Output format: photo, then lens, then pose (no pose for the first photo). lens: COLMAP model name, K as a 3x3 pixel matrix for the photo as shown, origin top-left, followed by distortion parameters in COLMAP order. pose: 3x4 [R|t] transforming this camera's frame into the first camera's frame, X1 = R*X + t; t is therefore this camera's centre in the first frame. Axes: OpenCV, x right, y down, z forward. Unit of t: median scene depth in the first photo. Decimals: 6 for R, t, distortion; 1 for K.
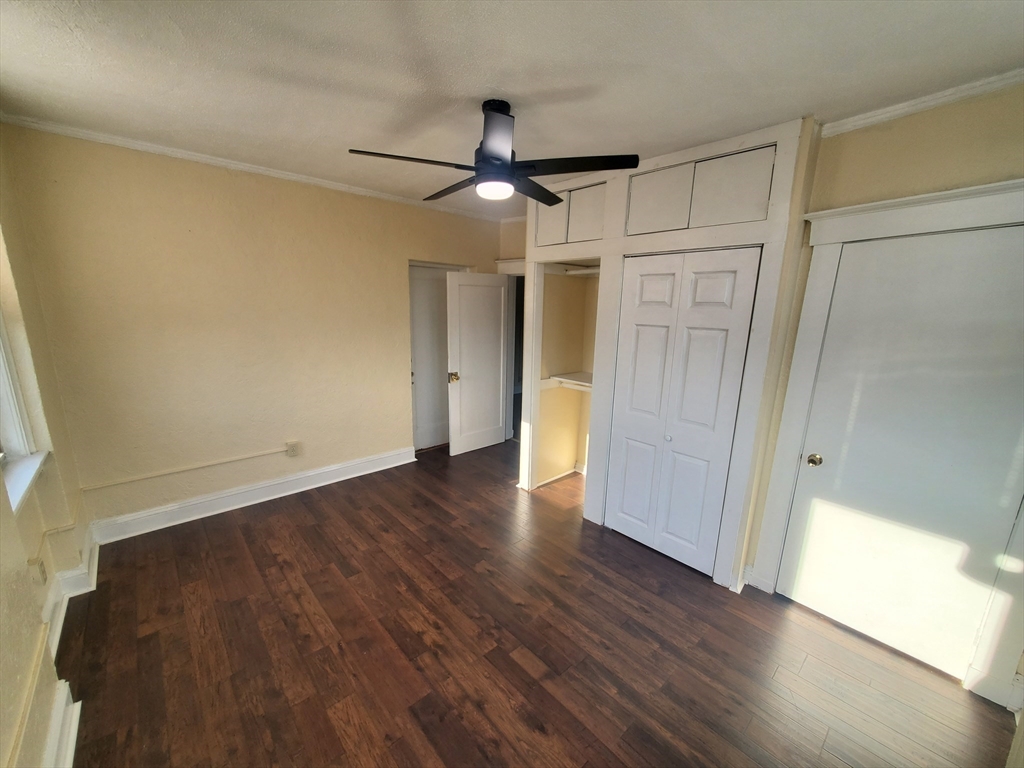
lens RADIAL K [[422.4, 0, 512.8], [0, 422.4, 405.3], [0, 0, 1]] dist [-0.000052, -0.000010]
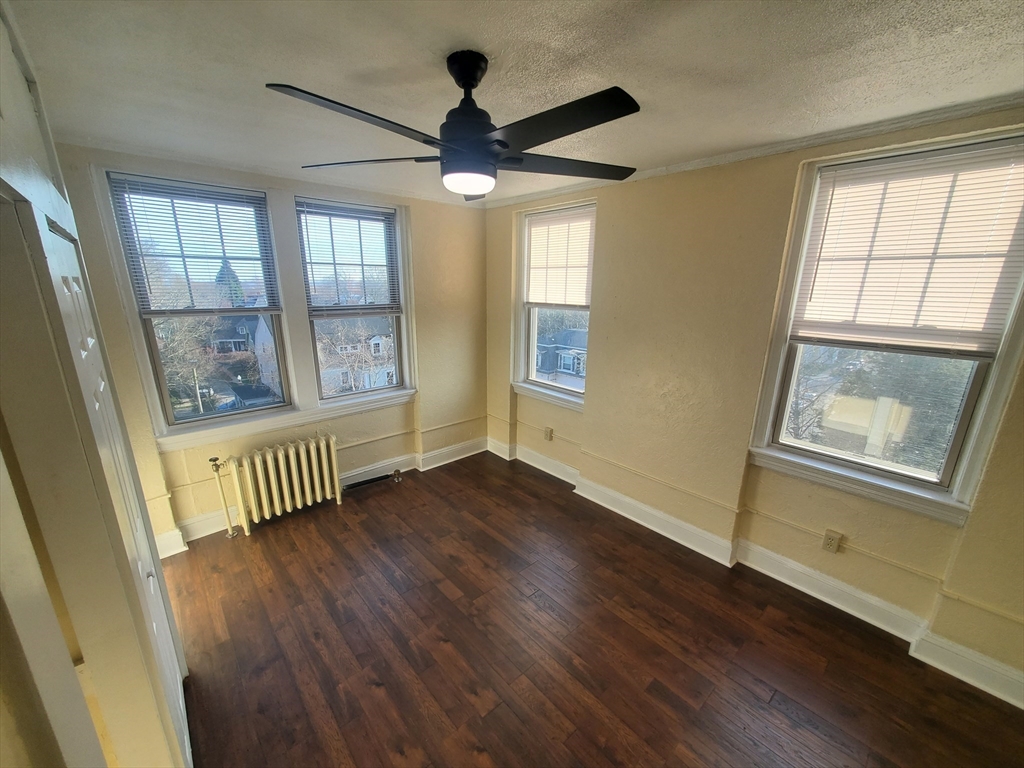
lens RADIAL K [[422.4, 0, 512.8], [0, 422.4, 405.3], [0, 0, 1]] dist [-0.000052, -0.000010]
pose [[-0.999460, -0.032872, -0.000077, -0.131267], [-0.028651, 0.869957, 0.492295, -0.515406], [-0.016115, 0.492031, -0.870428, 1.755229]]
